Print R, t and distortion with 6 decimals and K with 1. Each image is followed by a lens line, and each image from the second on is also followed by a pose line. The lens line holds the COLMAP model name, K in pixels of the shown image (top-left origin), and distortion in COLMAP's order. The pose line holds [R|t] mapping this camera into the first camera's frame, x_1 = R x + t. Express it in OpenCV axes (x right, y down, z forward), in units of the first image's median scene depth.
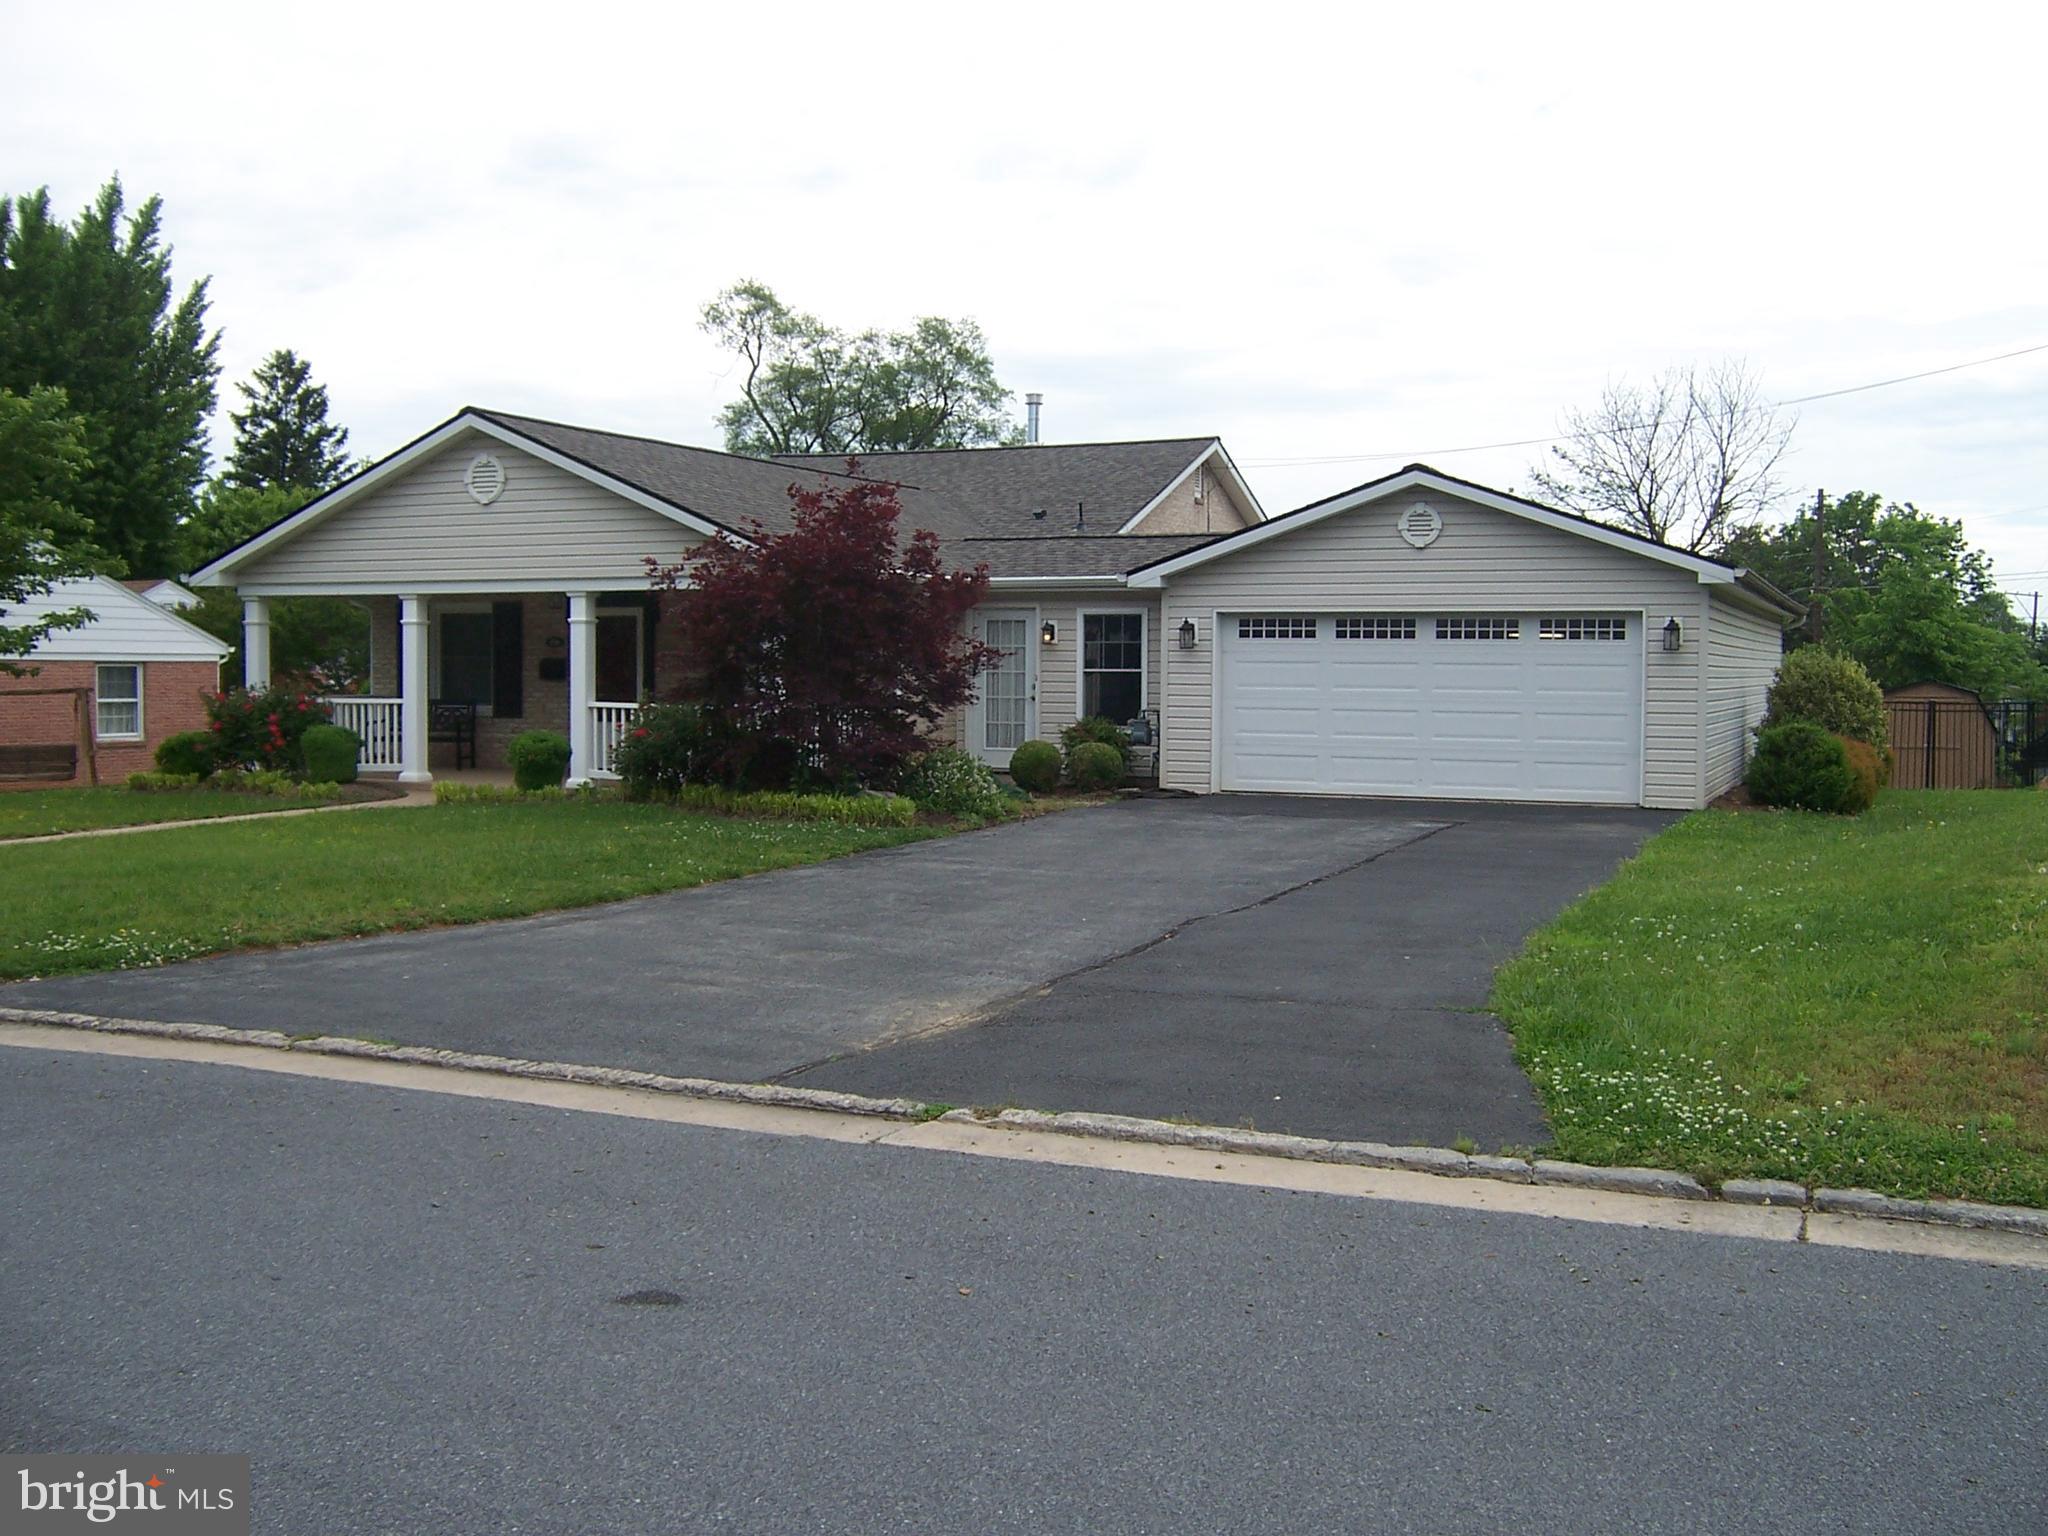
lens RADIAL K [[2028.8, 0, 1024.0], [0, 2028.8, 768.0], [0, 0, 1]] dist [-0.099391, 0.016042]
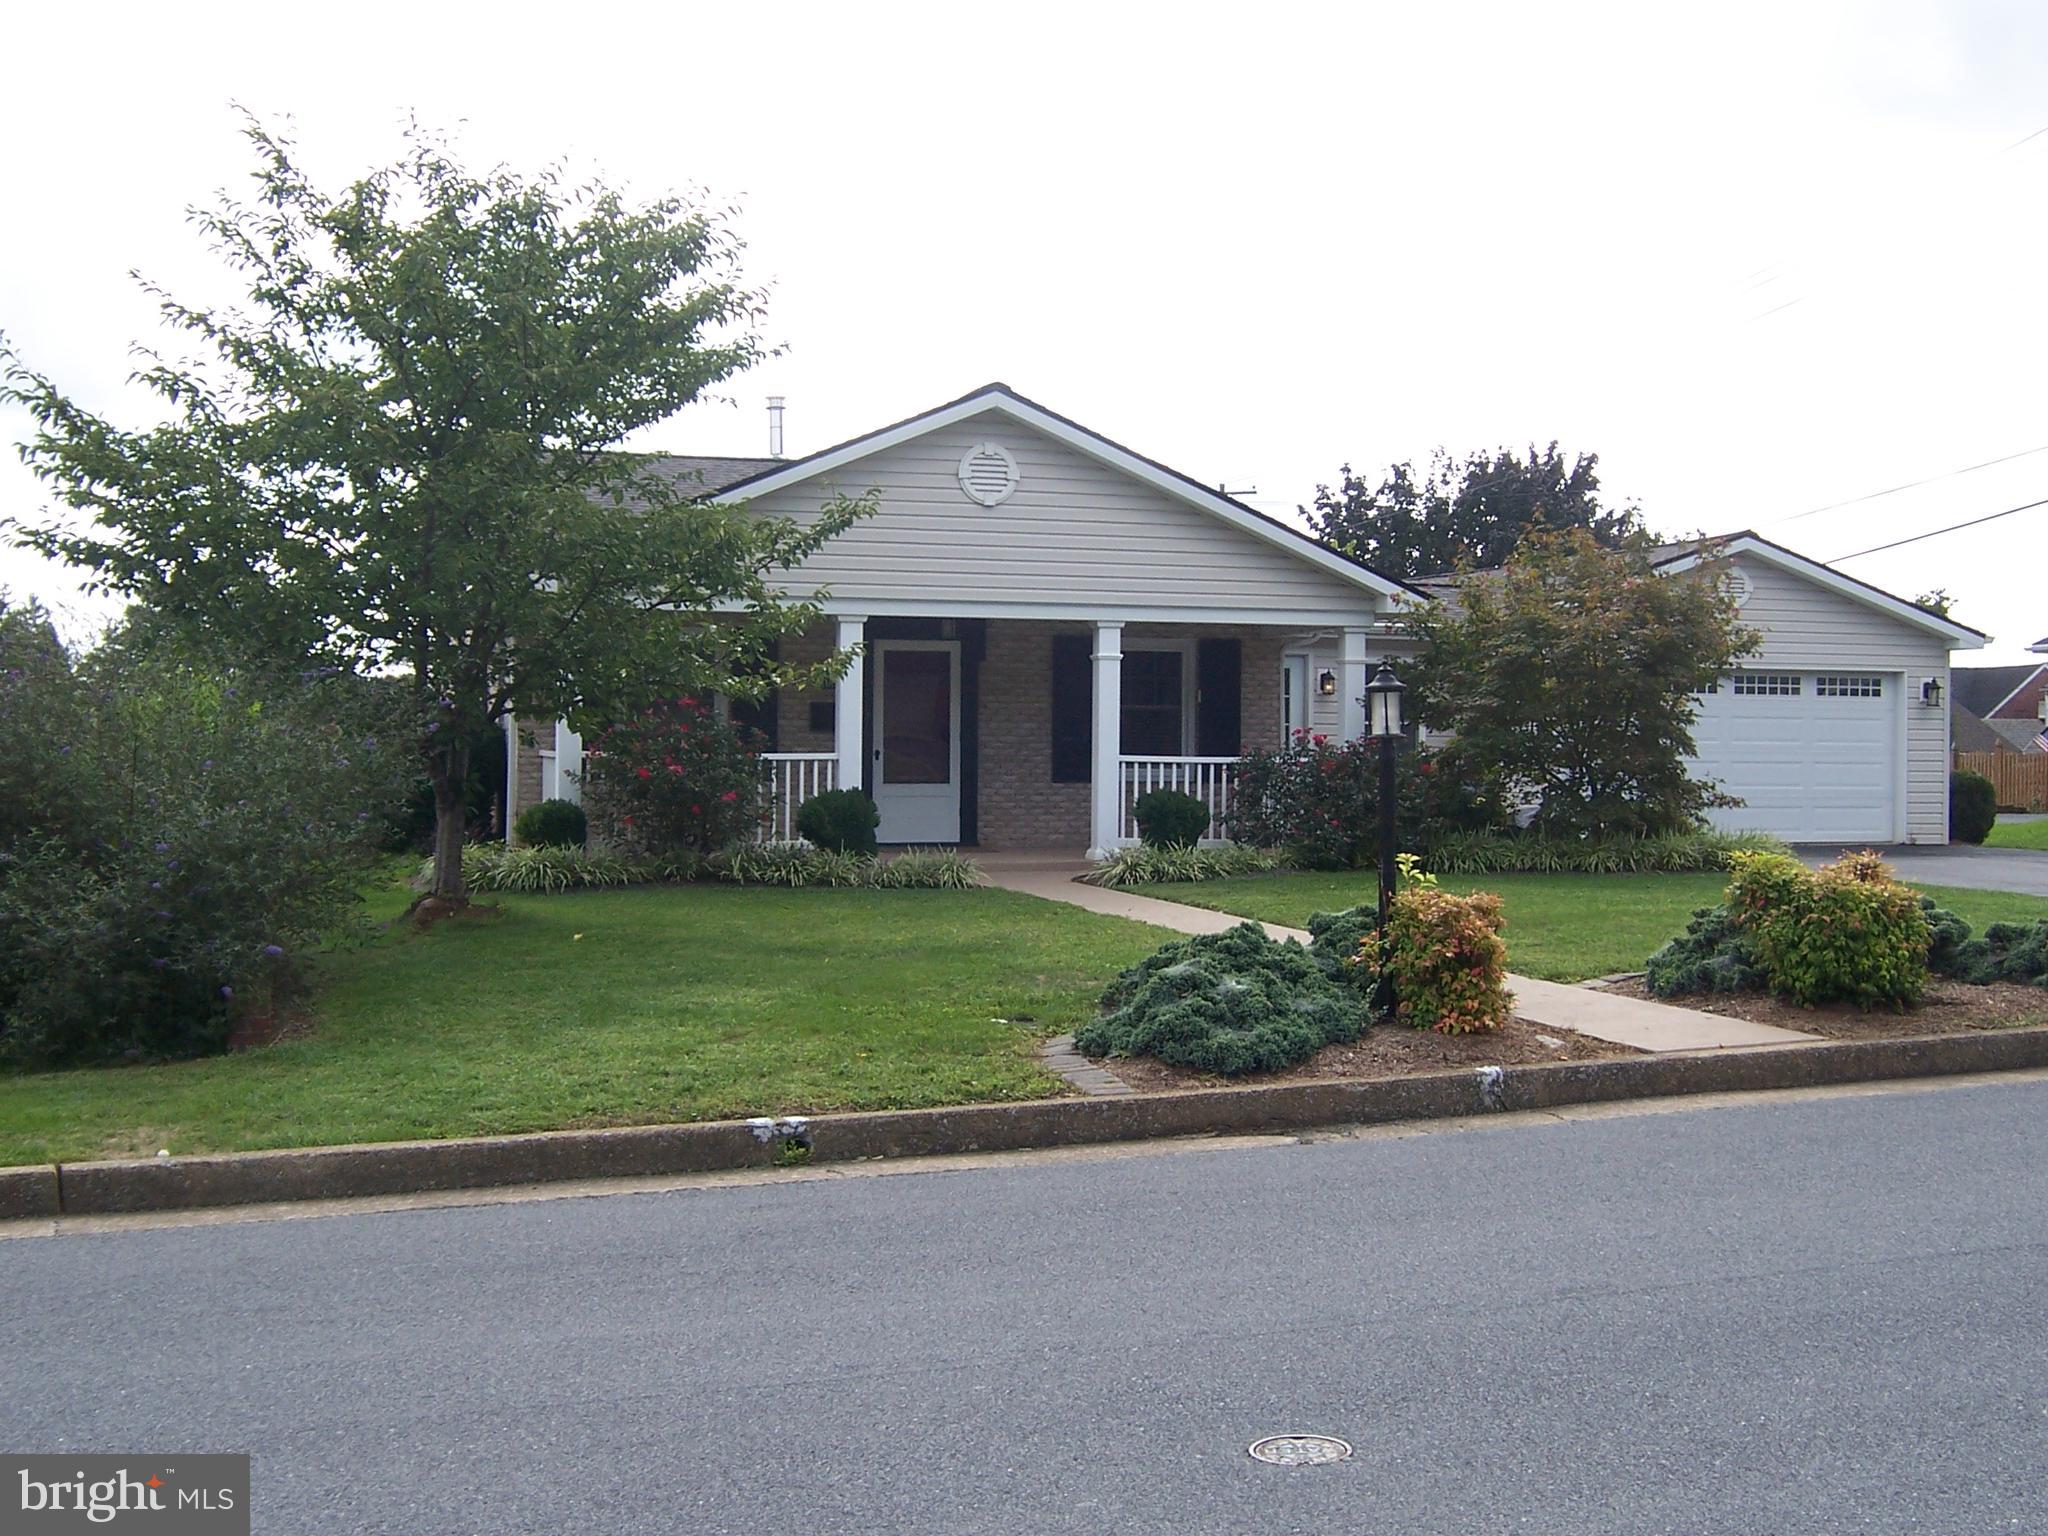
lens RADIAL K [[2451.8, 0, 1069.4], [0, 2451.8, 729.4], [0, 0, 1]] dist [-0.069041, 0.025731]
pose [[0.741251, 0.005294, 0.671208, -0.885097], [0.032137, 0.998542, -0.043366, -0.000409], [-0.670459, 0.053716, 0.740000, 0.267560]]
